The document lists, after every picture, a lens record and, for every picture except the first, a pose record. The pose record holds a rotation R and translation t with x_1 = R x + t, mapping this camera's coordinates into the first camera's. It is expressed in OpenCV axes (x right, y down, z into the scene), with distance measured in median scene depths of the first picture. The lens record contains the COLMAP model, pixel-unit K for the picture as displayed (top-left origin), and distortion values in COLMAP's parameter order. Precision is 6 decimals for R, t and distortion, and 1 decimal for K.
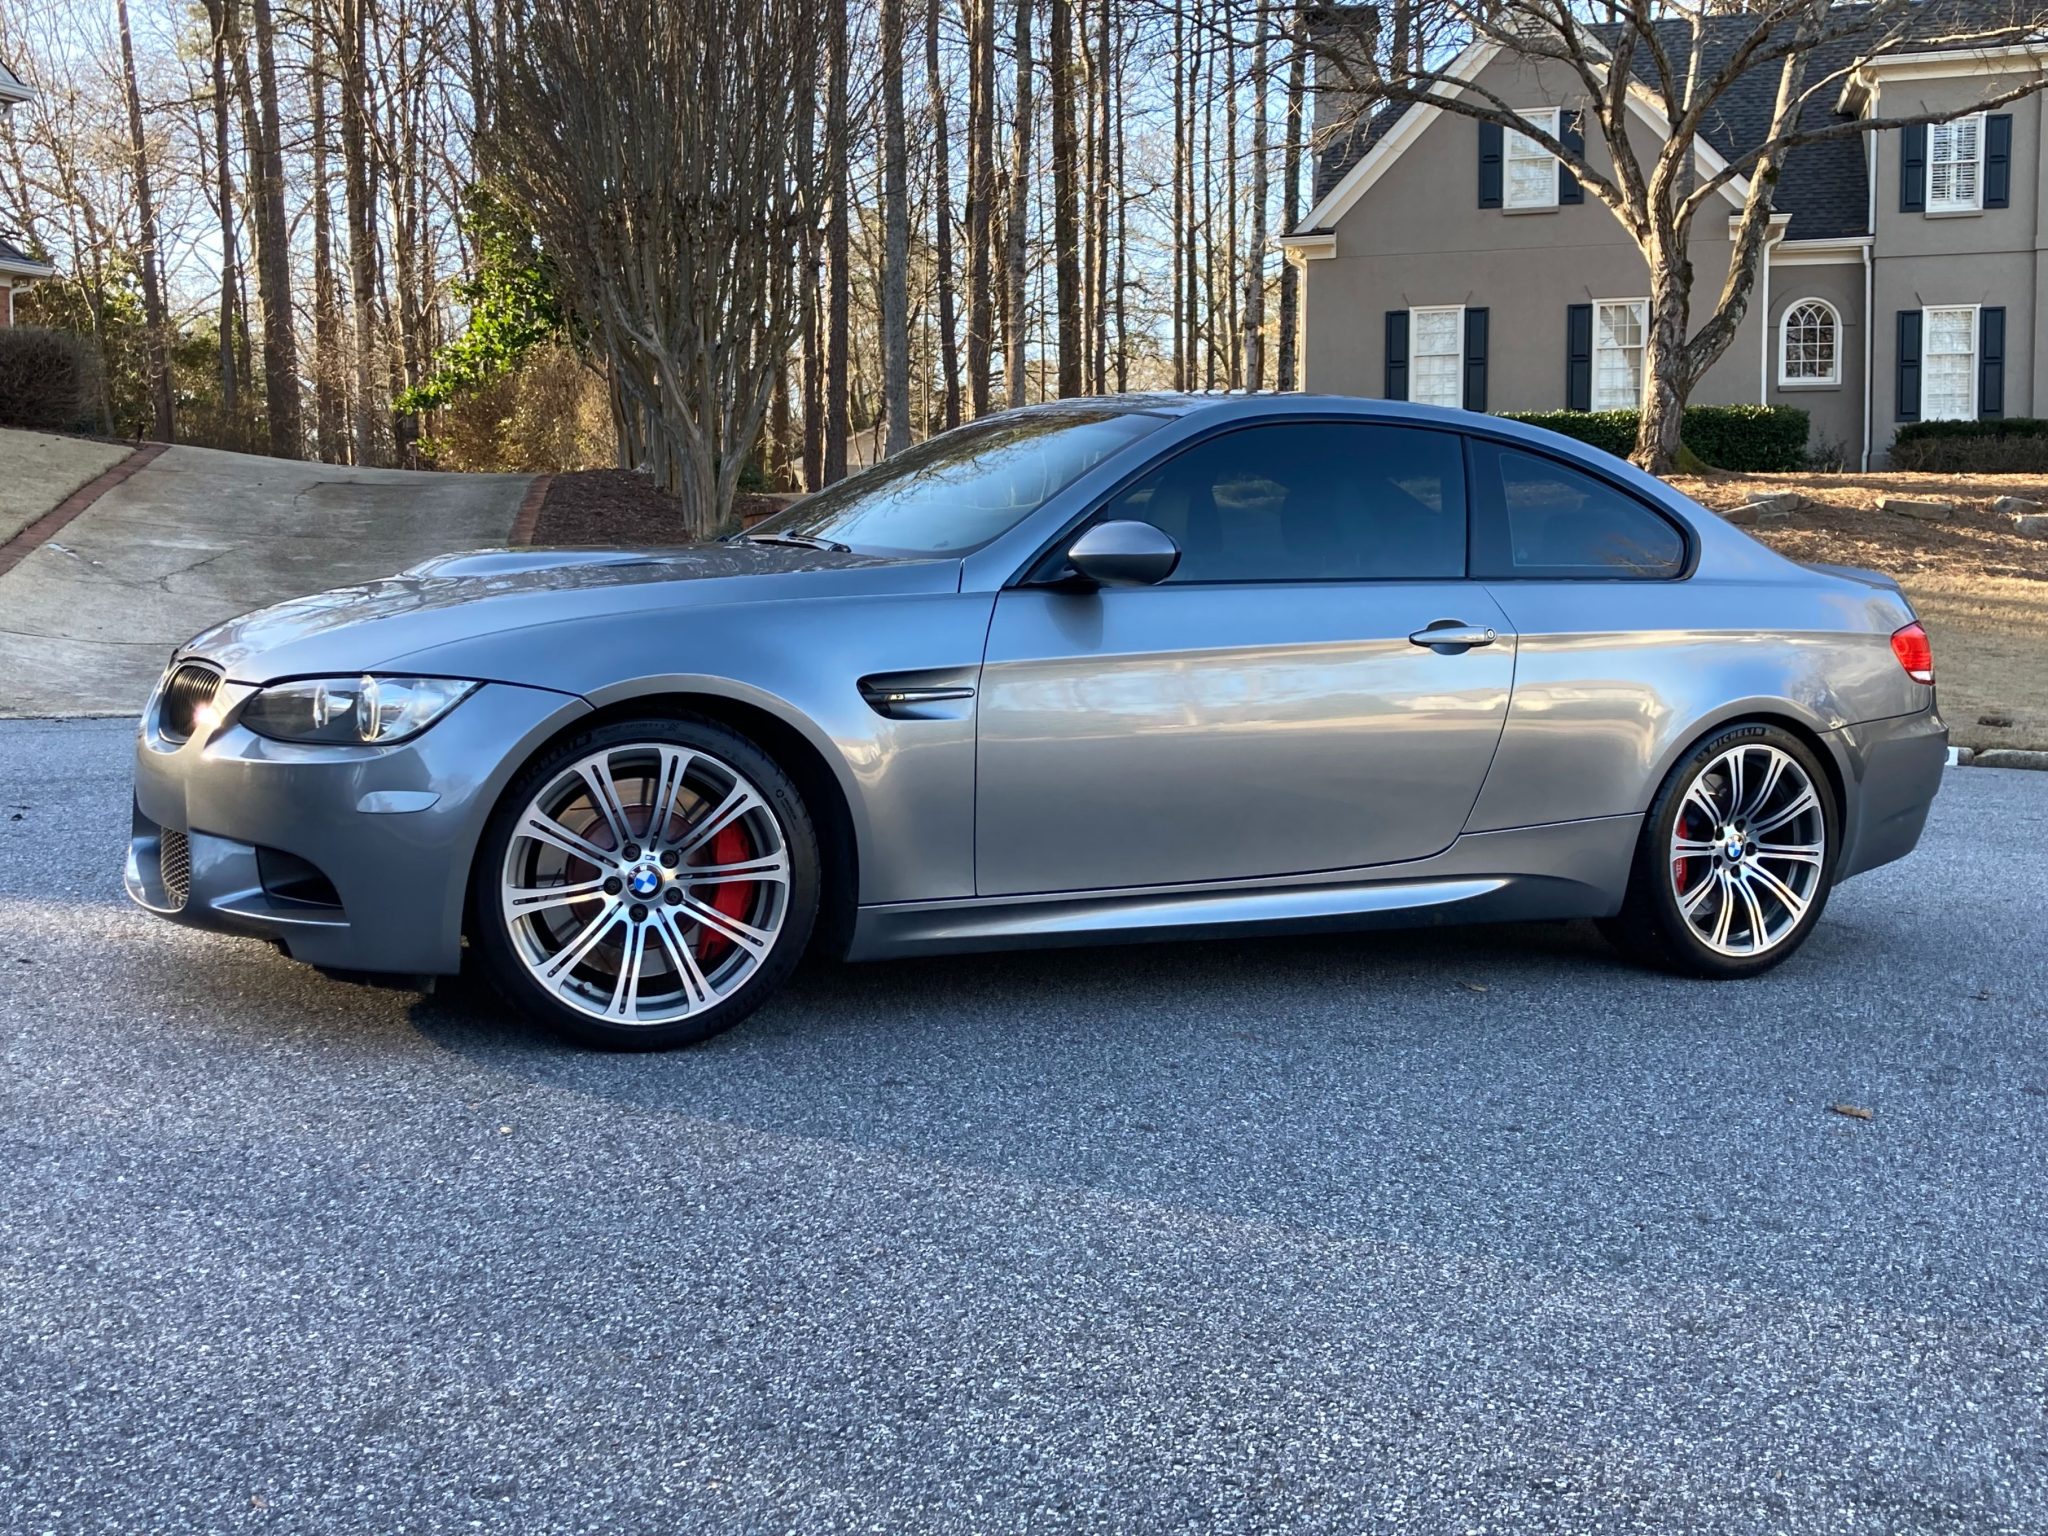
lens RADIAL K [[2044.3, 0, 1024.0], [0, 2044.3, 768.0], [0, 0, 1]] dist [0.054767, -0.109643]
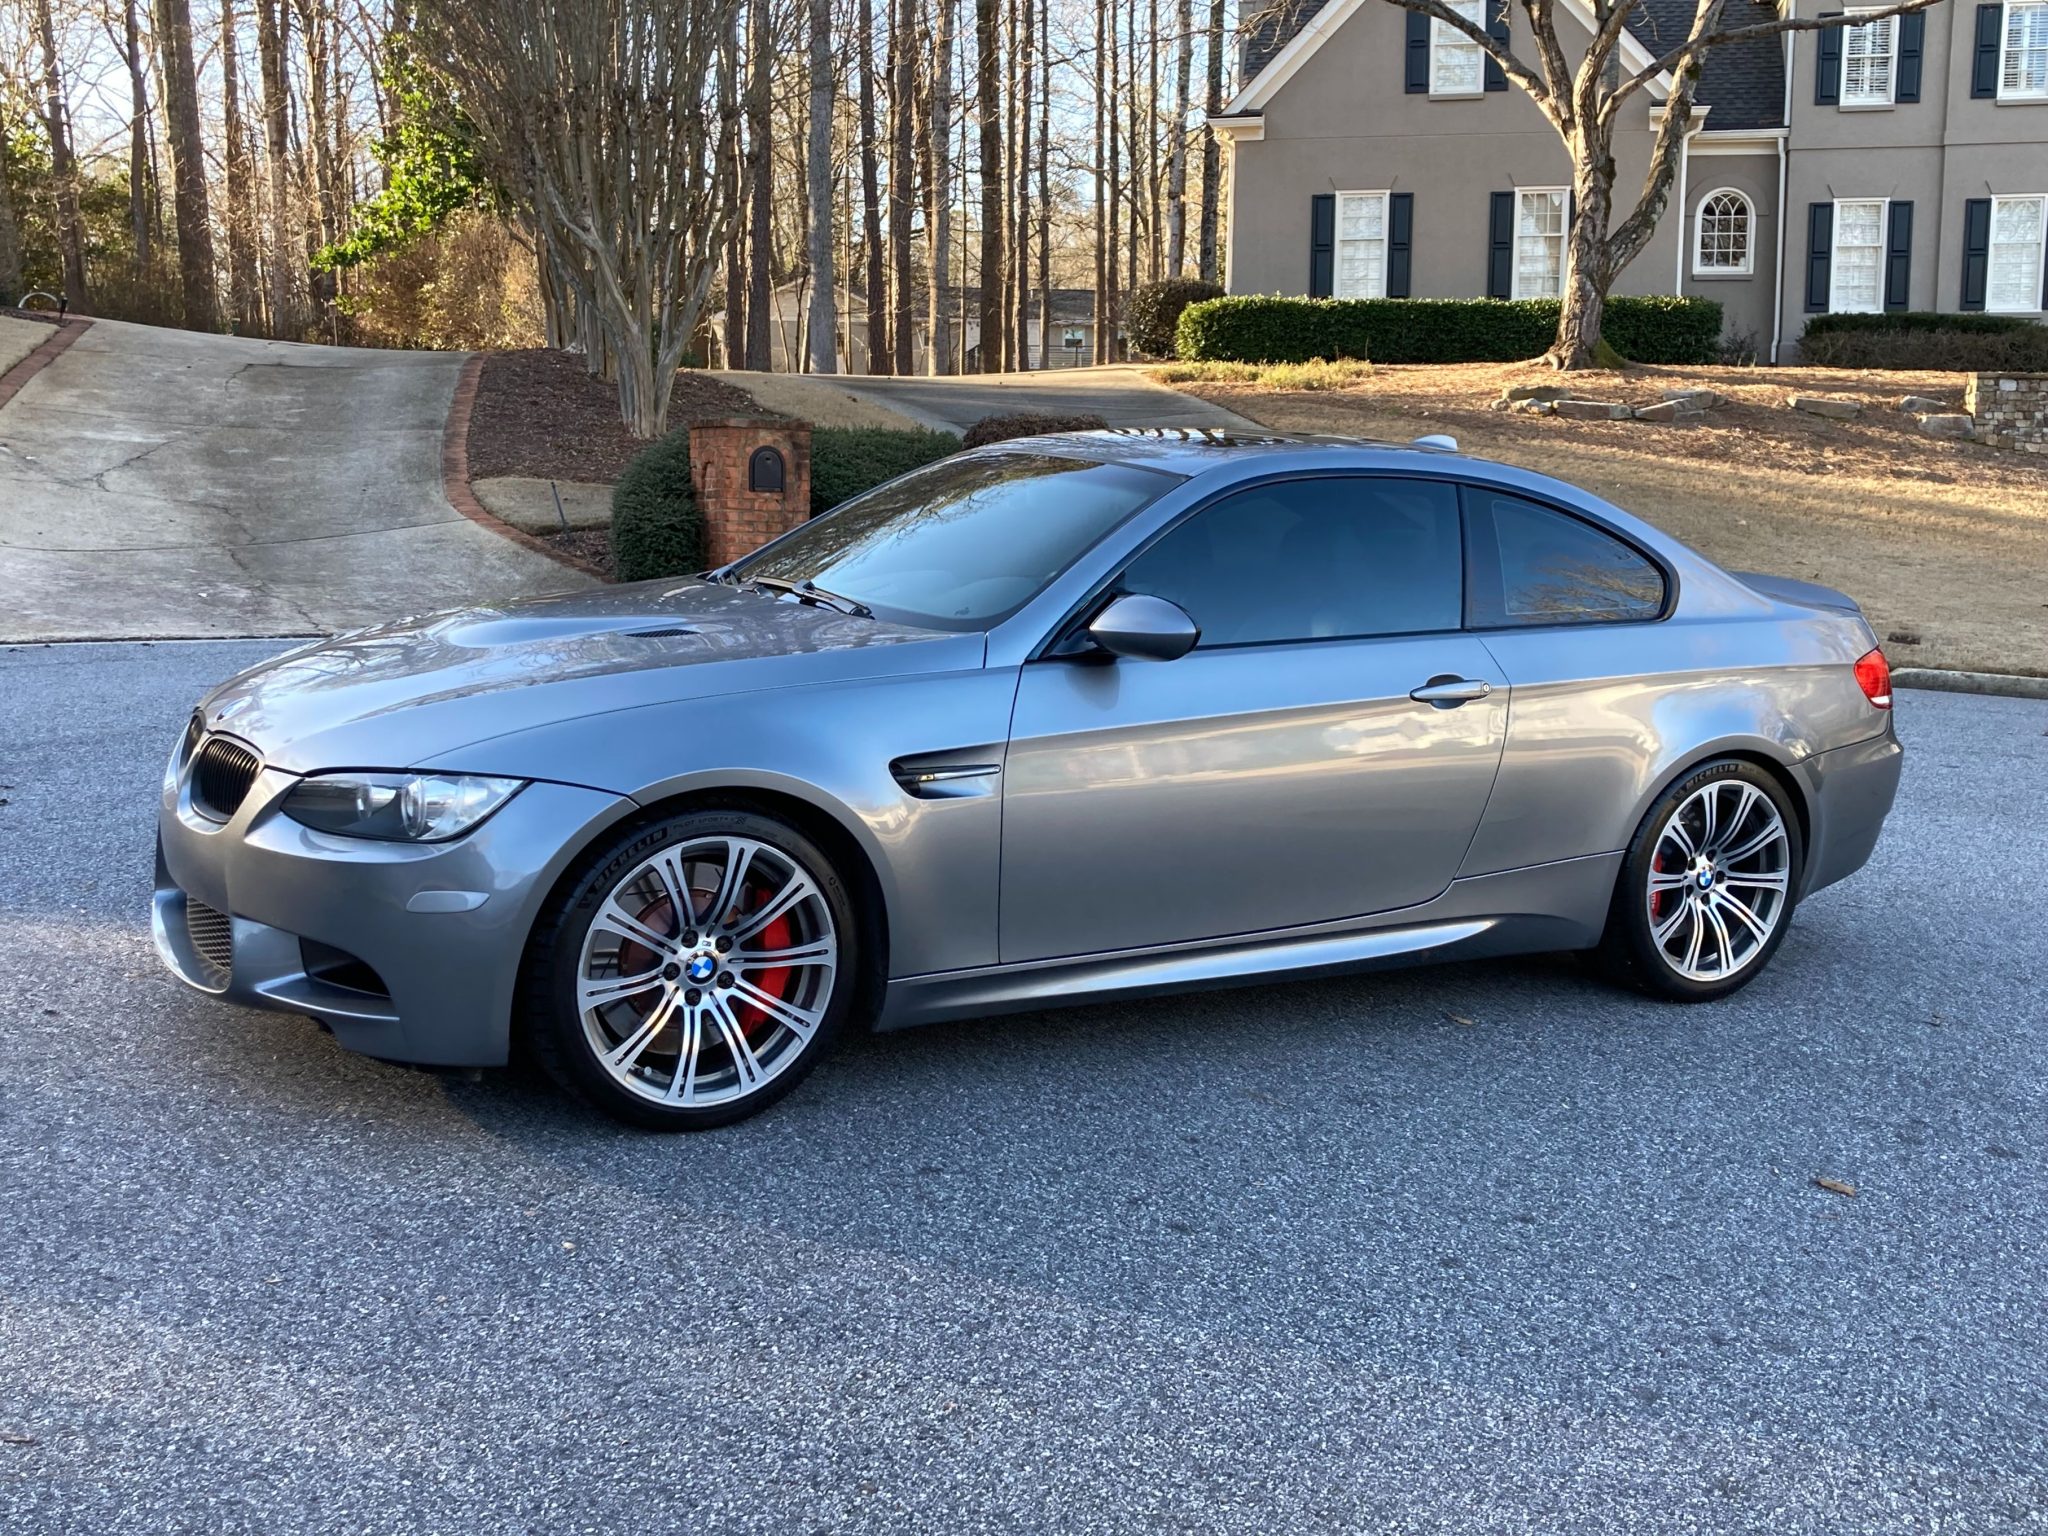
lens RADIAL K [[2017.7, 0, 1022.3], [0, 2017.7, 729.1], [0, 0, 1]] dist [0.018446, -0.020715]
pose [[0.999131, 0.003409, 0.041544, -0.043656], [-0.005708, 0.998451, 0.055351, -0.091101], [-0.041291, -0.055540, 0.997602, -0.005440]]
